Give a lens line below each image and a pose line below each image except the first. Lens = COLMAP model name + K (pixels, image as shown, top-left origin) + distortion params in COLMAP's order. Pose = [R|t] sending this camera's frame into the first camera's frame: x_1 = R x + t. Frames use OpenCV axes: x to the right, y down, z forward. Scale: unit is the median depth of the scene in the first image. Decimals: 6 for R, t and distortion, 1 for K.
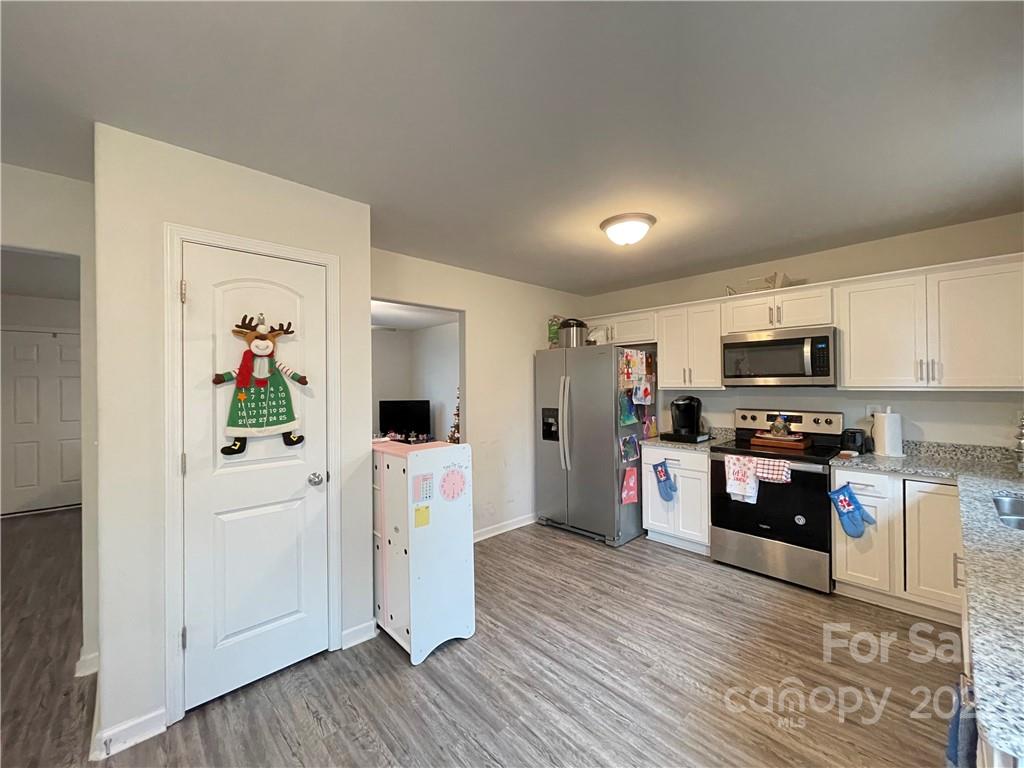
lens RADIAL K [[411.0, 0, 512.0], [0, 411.0, 384.0], [0, 0, 1]] dist [-0.000018, -0.000018]
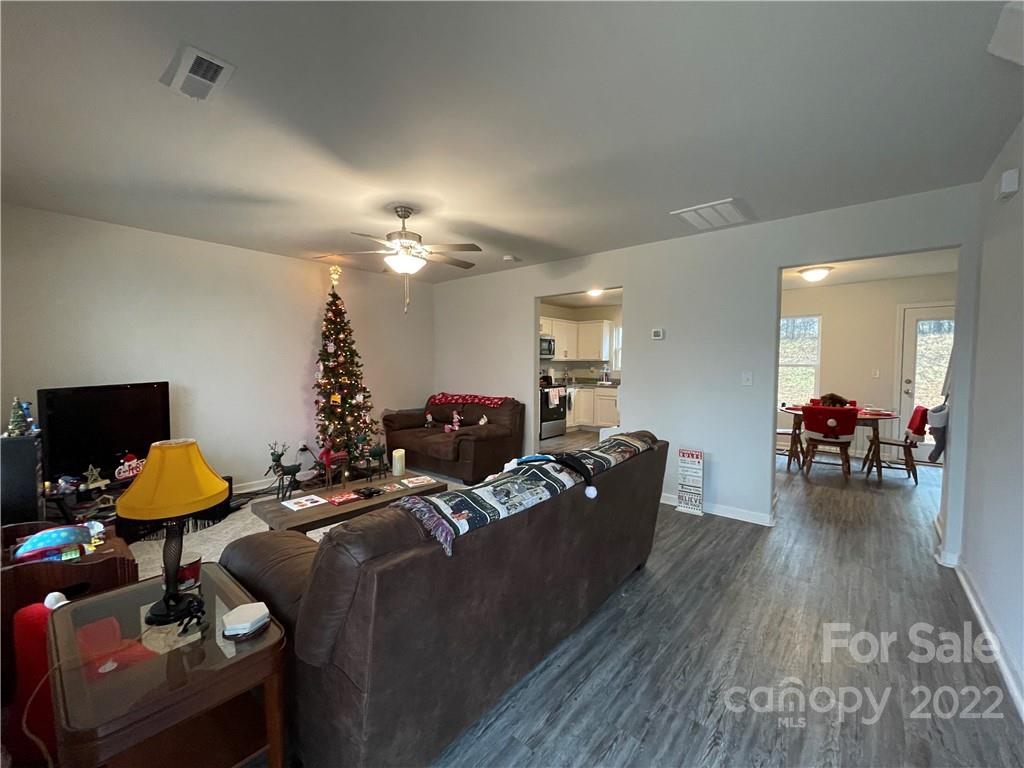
lens RADIAL K [[411.0, 0, 512.0], [0, 411.0, 384.0], [0, 0, 1]] dist [-0.000018, -0.000018]
pose [[-0.125069, -0.047624, 0.991004, -1.836082], [0.005467, 0.998799, 0.048689, 0.034227], [-0.992133, 0.011507, -0.124658, 1.612265]]
